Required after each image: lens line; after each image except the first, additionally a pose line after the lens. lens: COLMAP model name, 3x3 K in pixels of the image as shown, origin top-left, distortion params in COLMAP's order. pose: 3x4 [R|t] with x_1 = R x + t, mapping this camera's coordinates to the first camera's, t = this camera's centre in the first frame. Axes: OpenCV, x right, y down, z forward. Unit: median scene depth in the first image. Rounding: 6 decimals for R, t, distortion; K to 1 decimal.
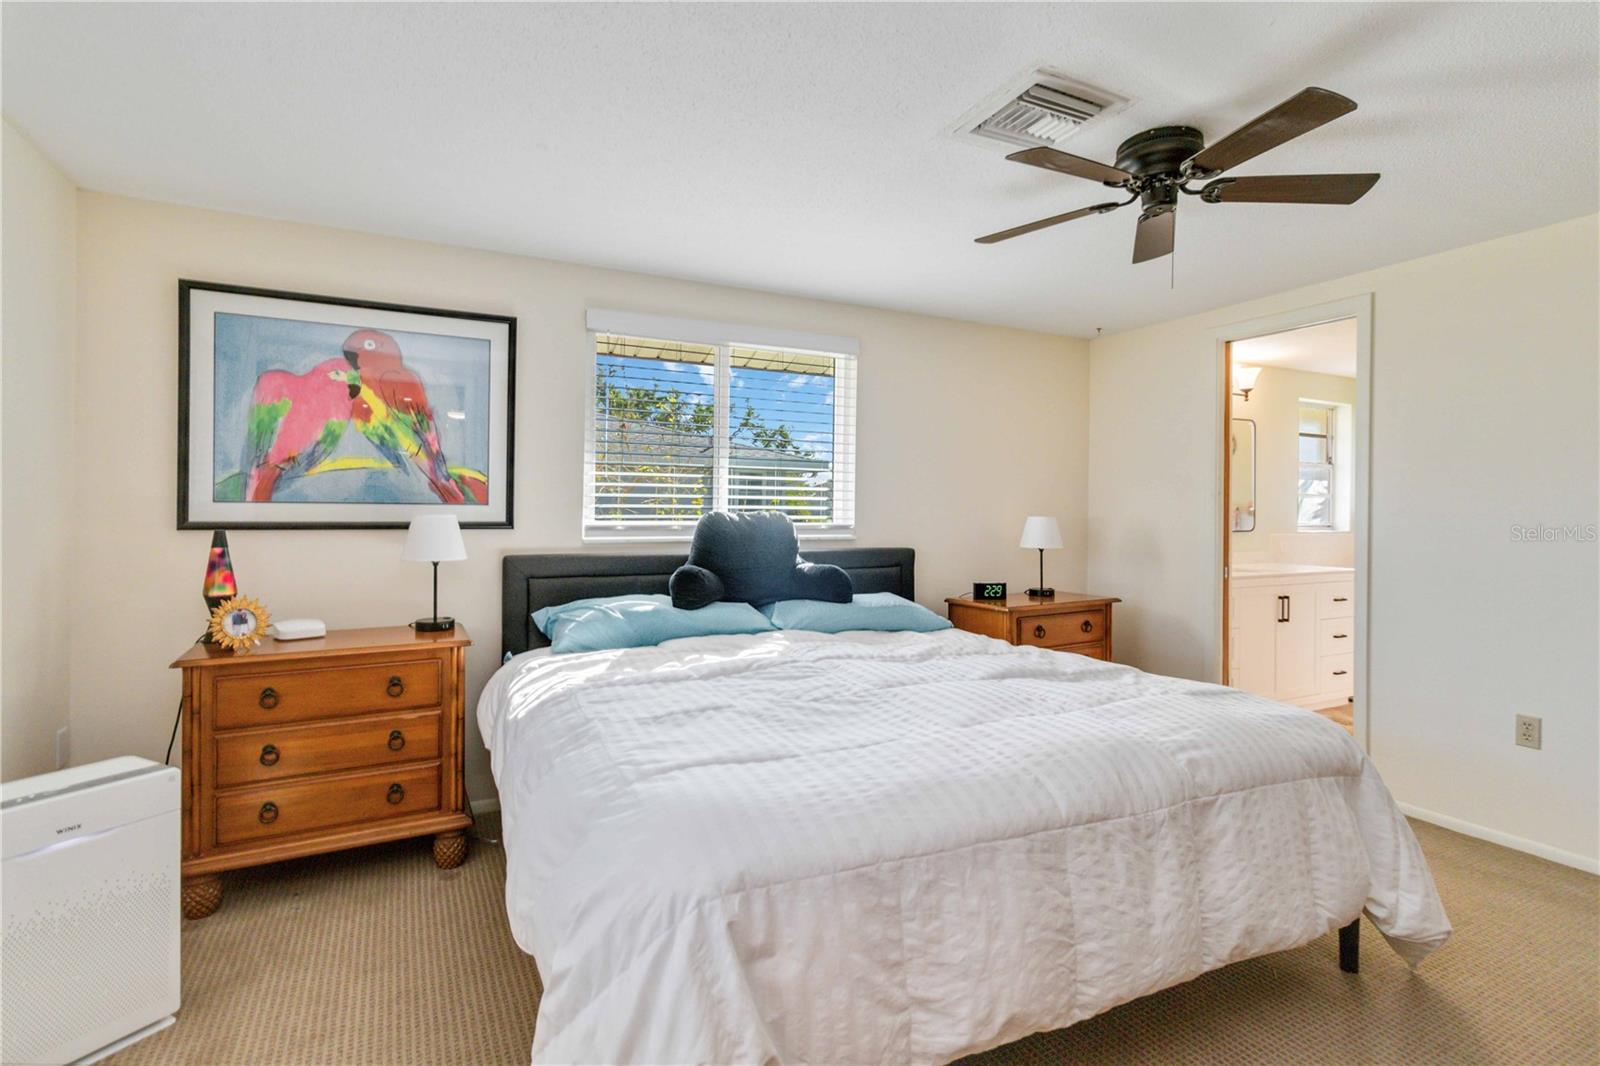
lens RADIAL K [[758.6, 0, 795.5], [0, 758.6, 511.7], [0, 0, 1]] dist [0.000519, 0.000694]
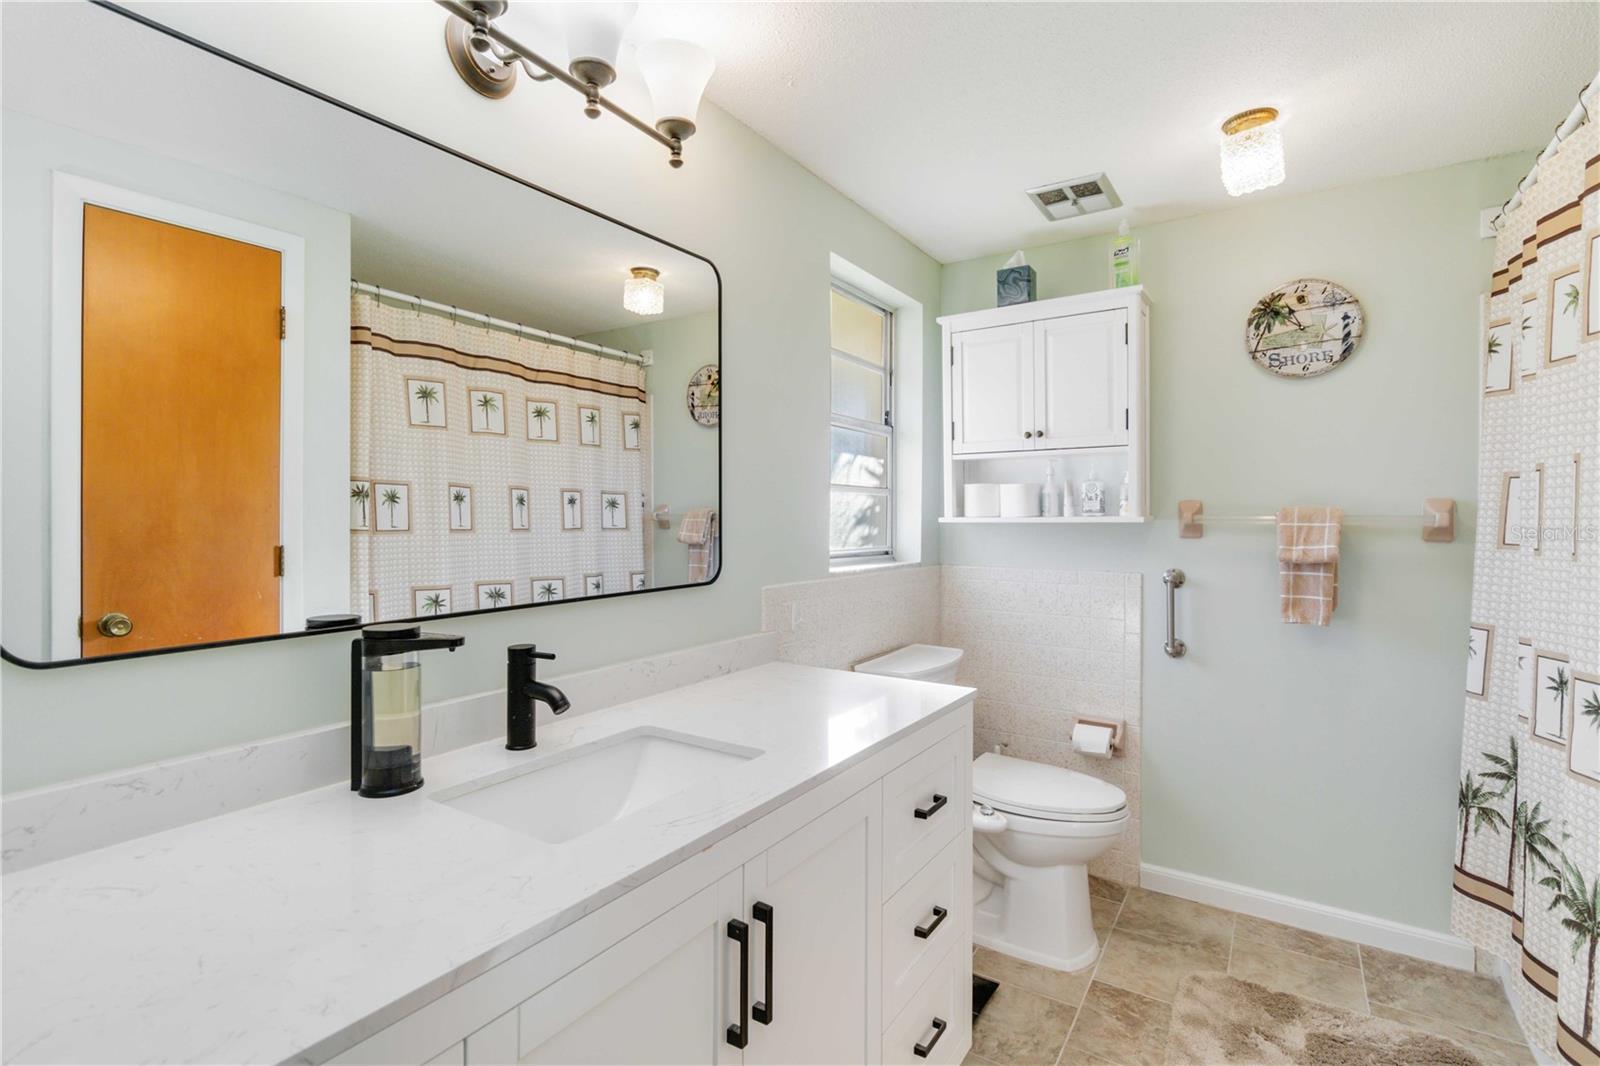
lens RADIAL K [[755.7, 0, 800.2], [0, 755.7, 516.4], [0, 0, 1]] dist [-0.000172, 0.000376]
pose [[0.867375, 0.000064, 0.497656, 0.463800], [0.000519, 0.999999, -0.001034, -0.003856], [-0.497655, 0.001155, 0.867374, 0.680257]]
